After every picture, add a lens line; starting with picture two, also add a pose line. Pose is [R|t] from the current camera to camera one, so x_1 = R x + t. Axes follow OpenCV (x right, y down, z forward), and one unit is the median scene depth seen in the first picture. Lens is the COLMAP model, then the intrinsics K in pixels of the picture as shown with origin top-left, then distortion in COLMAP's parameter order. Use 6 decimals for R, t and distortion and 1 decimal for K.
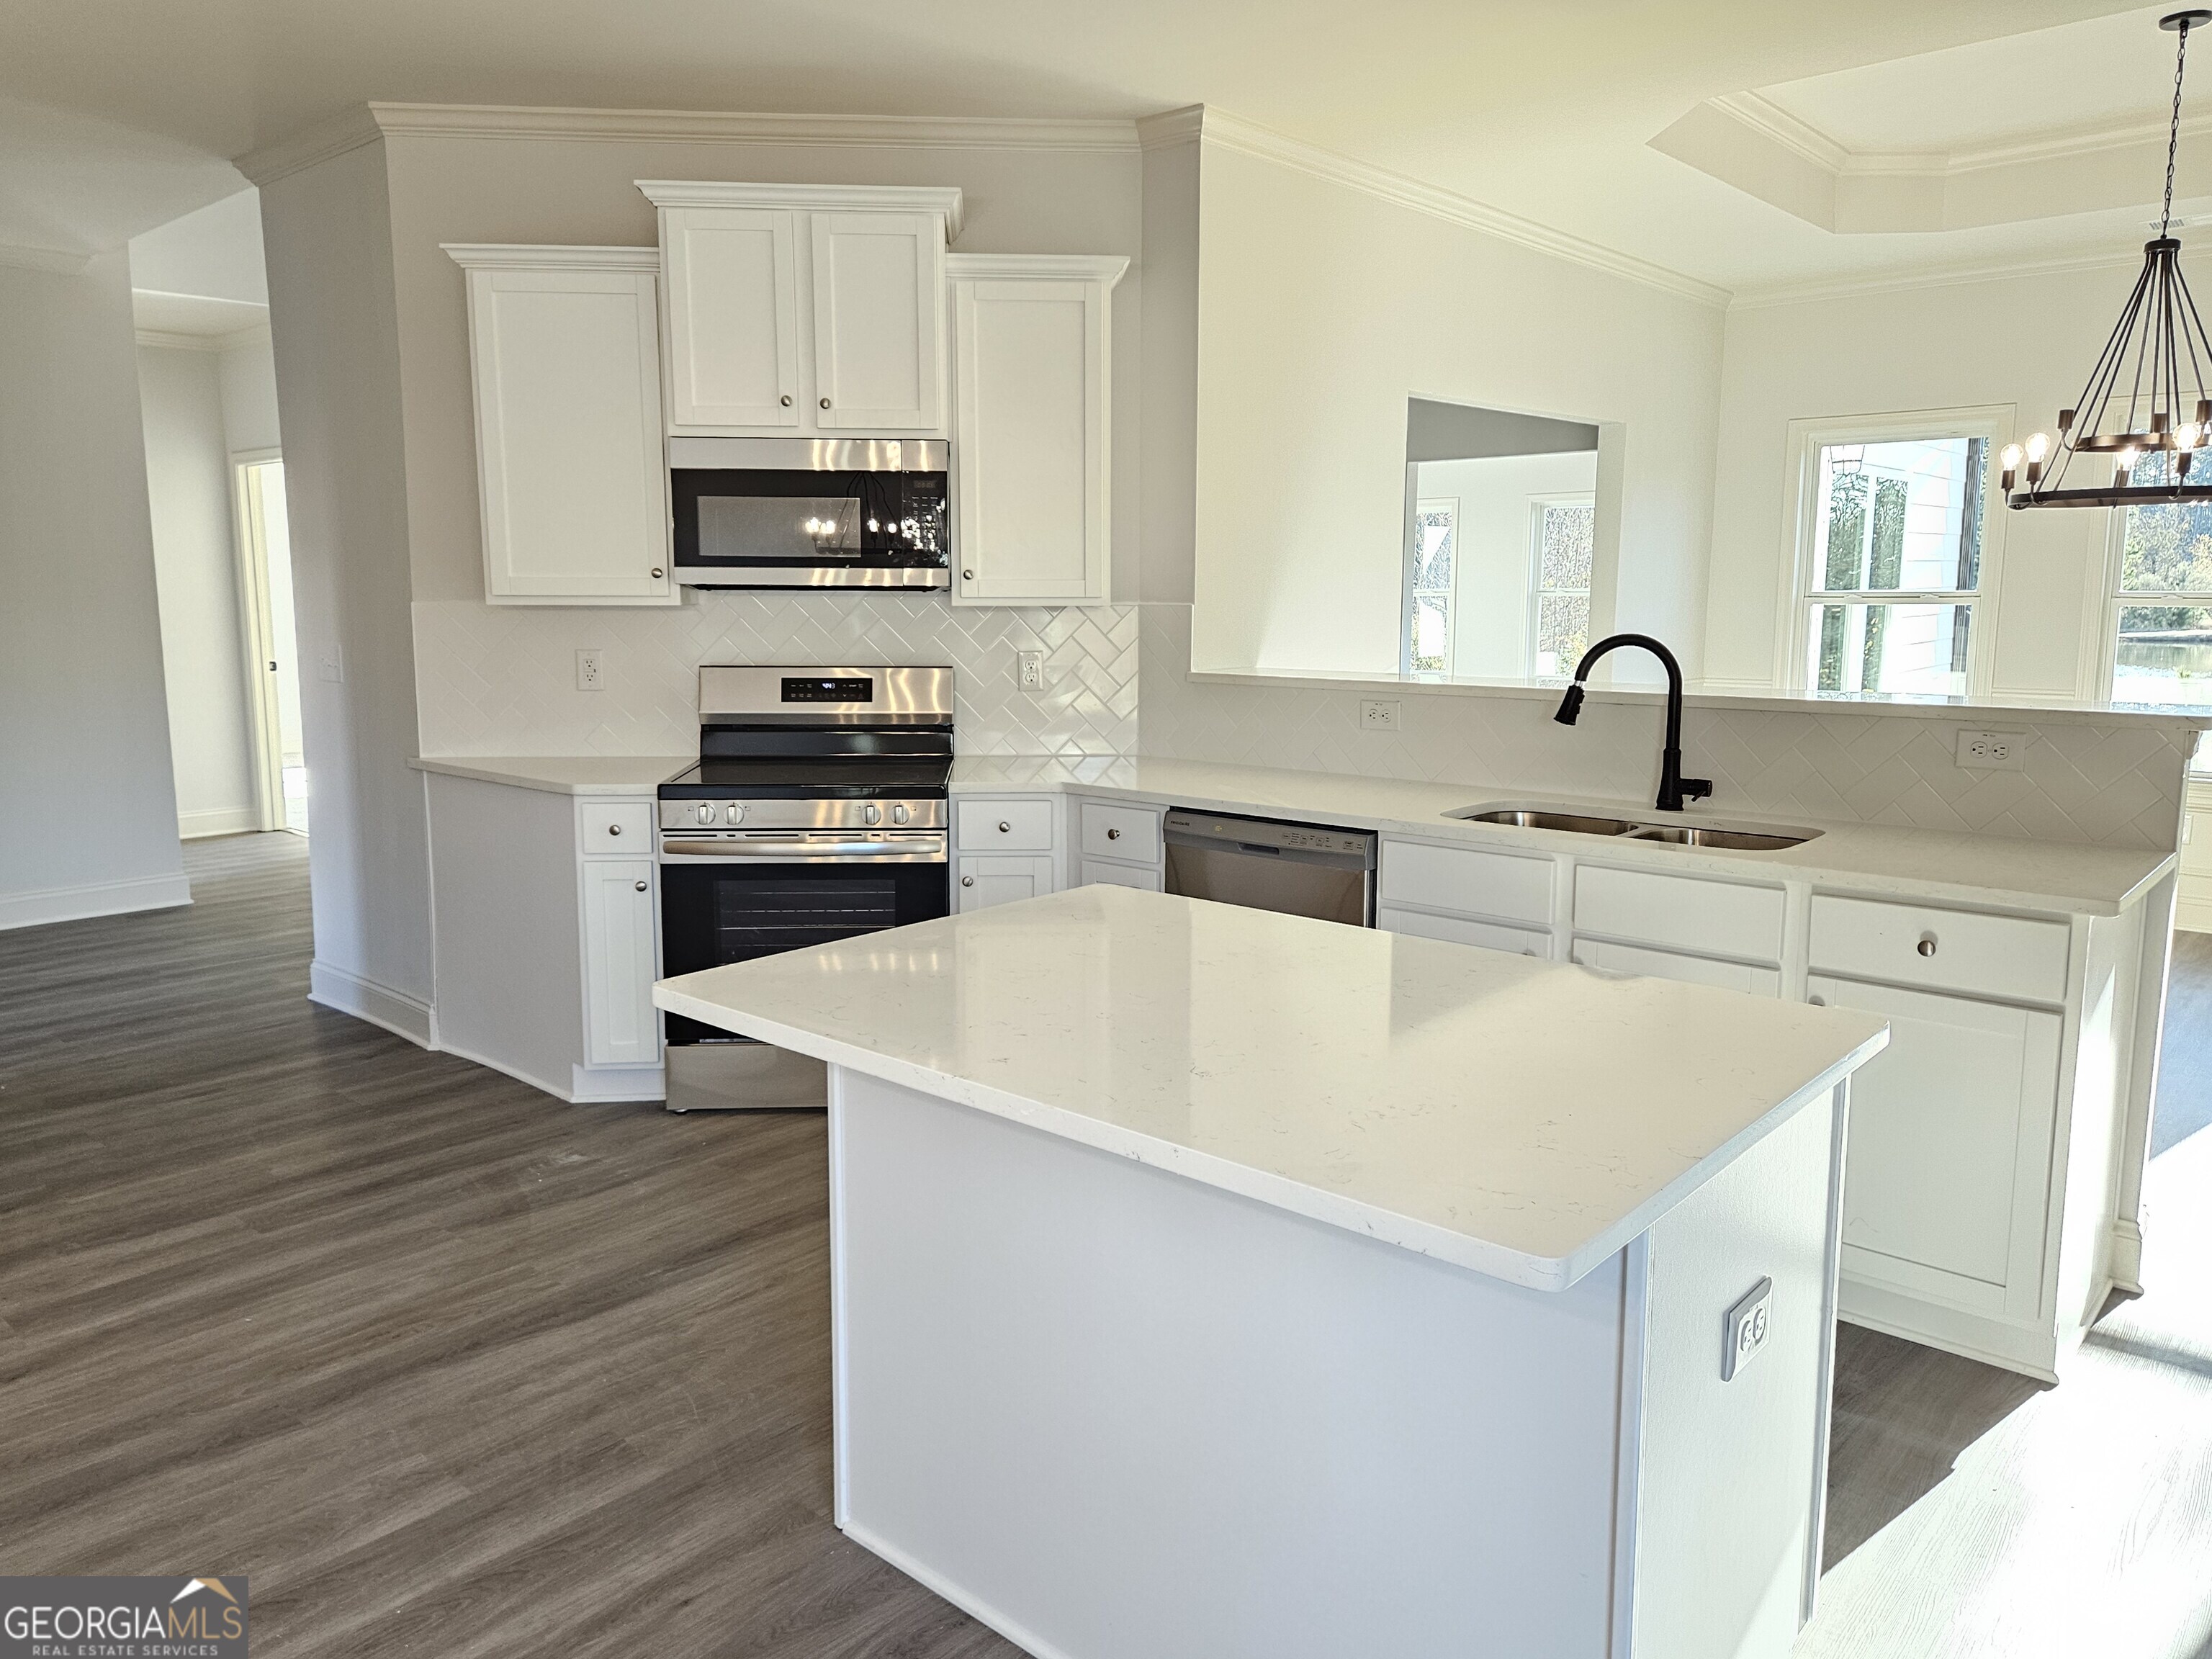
lens RADIAL K [[1568.3, 0, 1101.2], [0, 1568.3, 828.9], [0, 0, 1]] dist [0.025740, -0.001193]
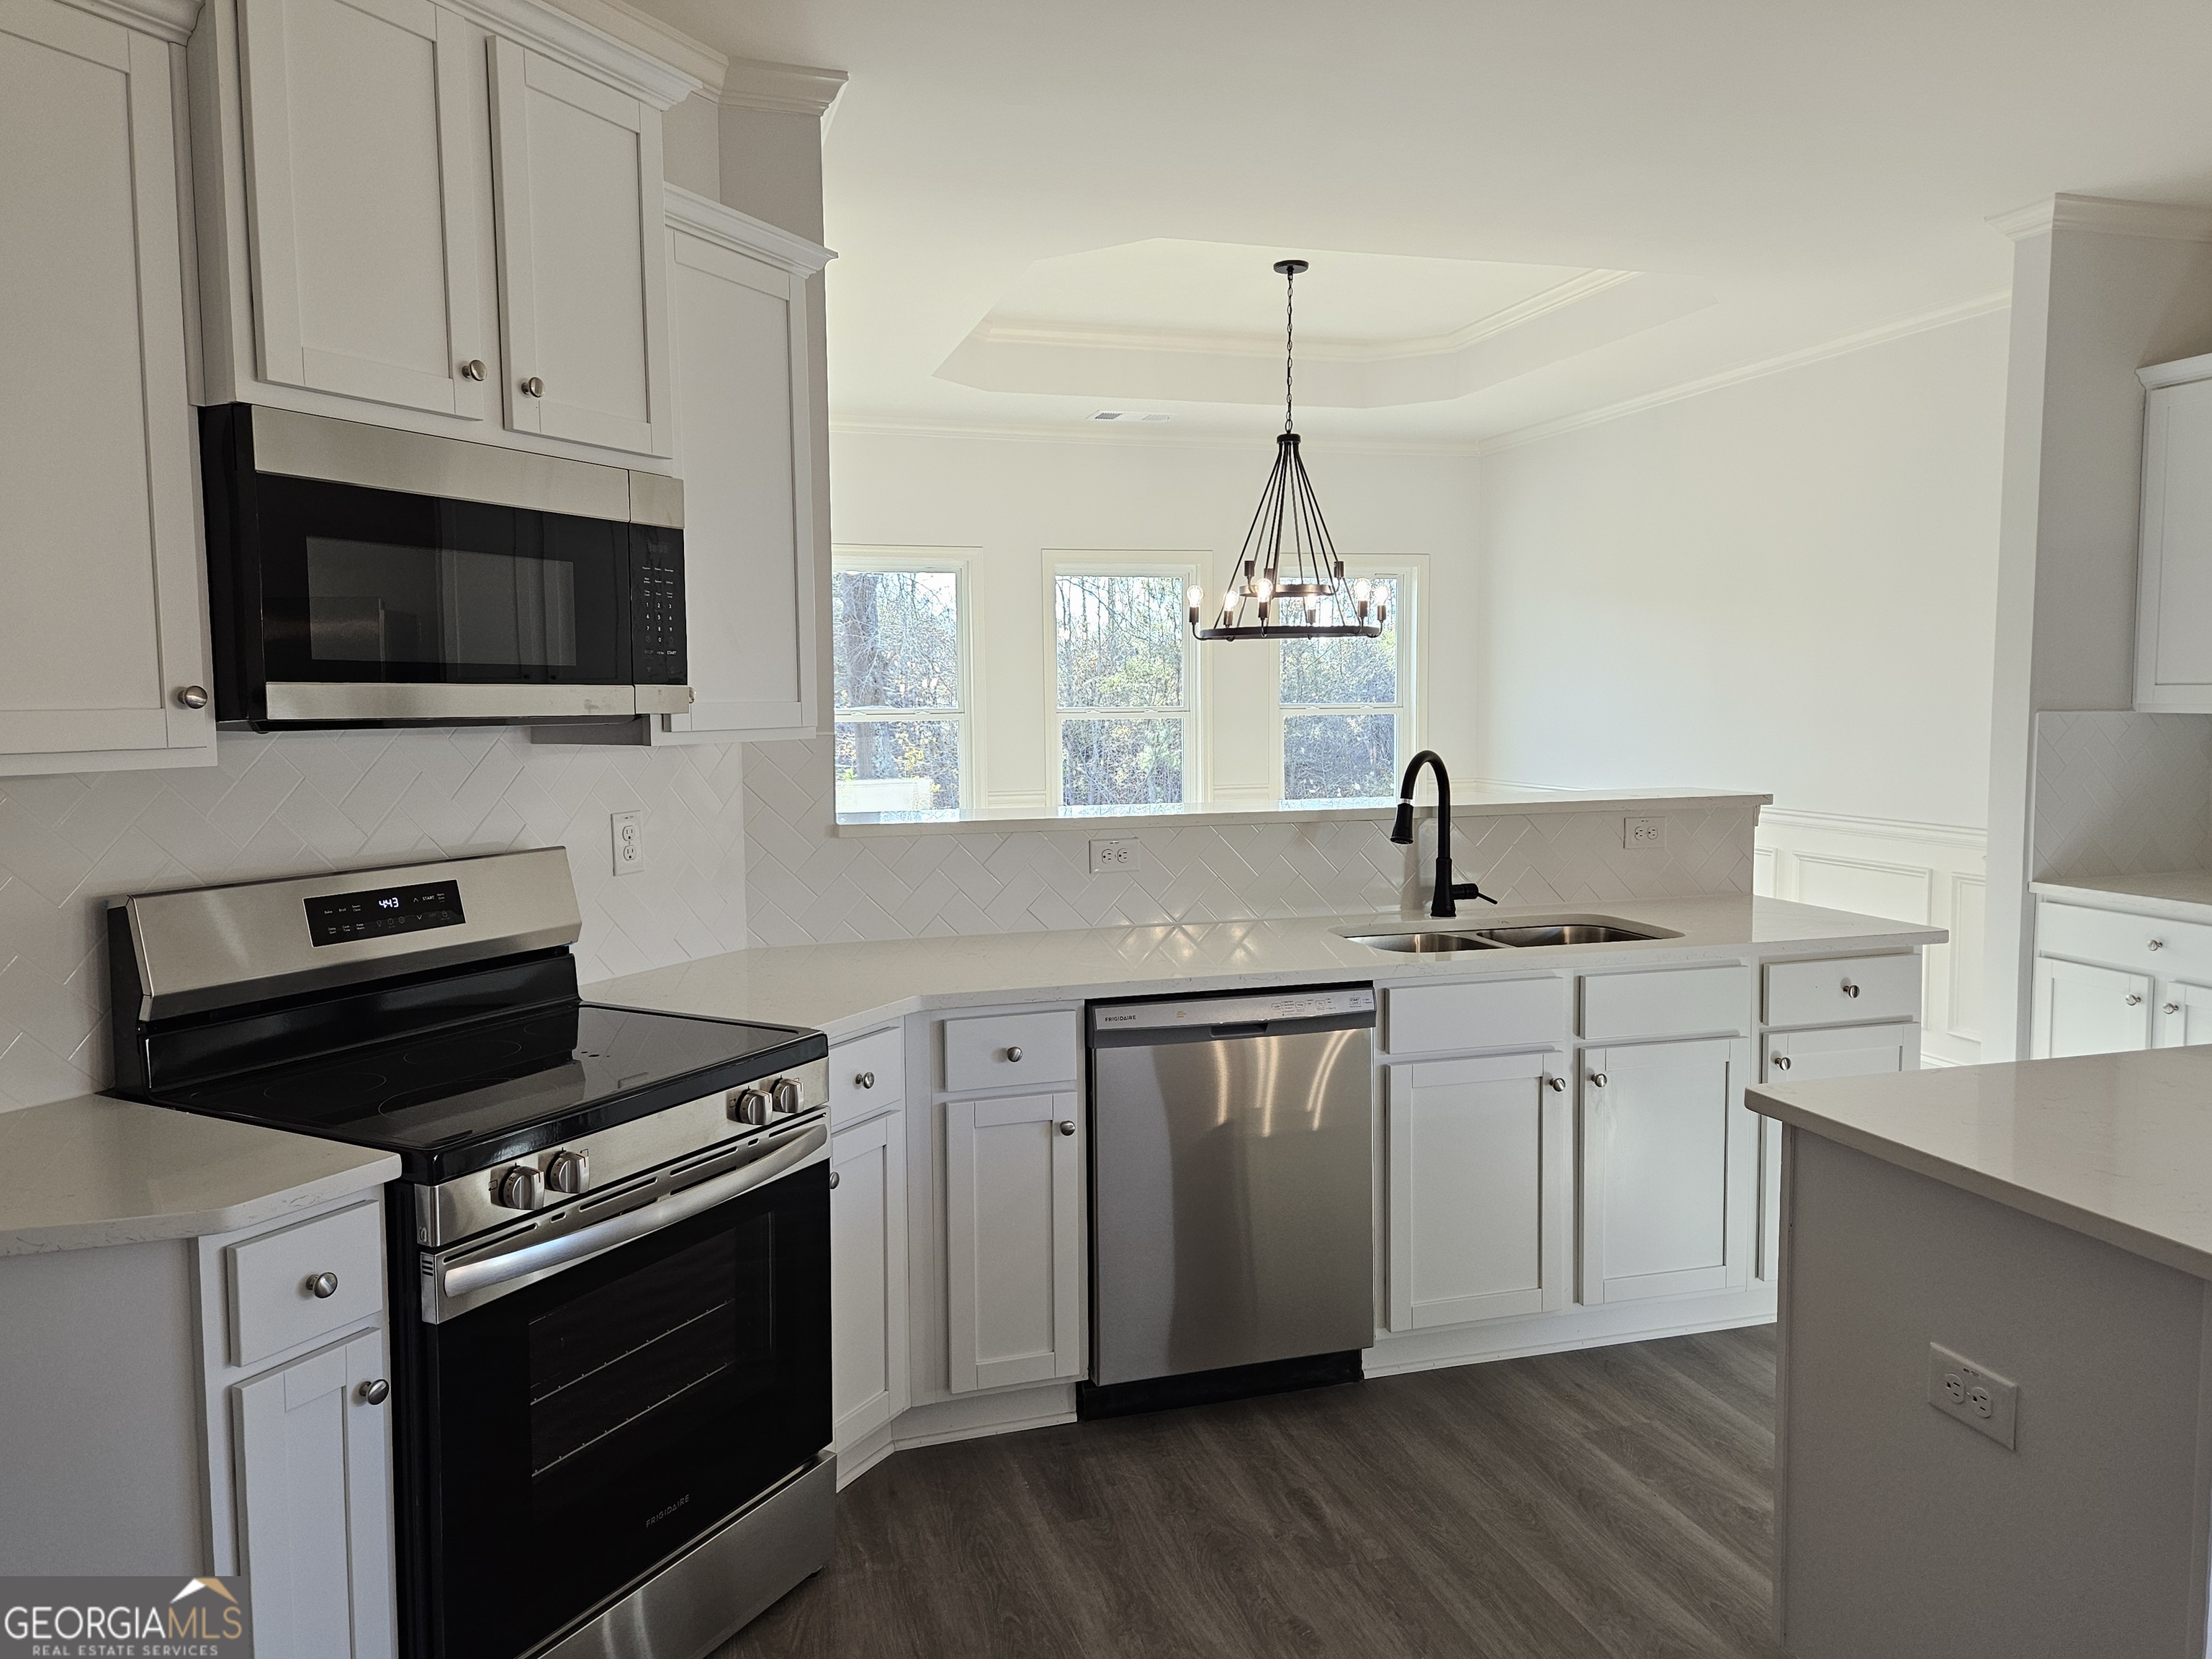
lens RADIAL K [[1568.3, 0, 1109.7], [0, 1568.3, 842.4], [0, 0, 1]] dist [0.025740, -0.001193]
pose [[0.517965, -0.083440, 0.851323, -0.505777], [0.144521, 0.989460, 0.009049, -0.081606], [-0.843105, 0.118347, 0.524564, 0.510655]]
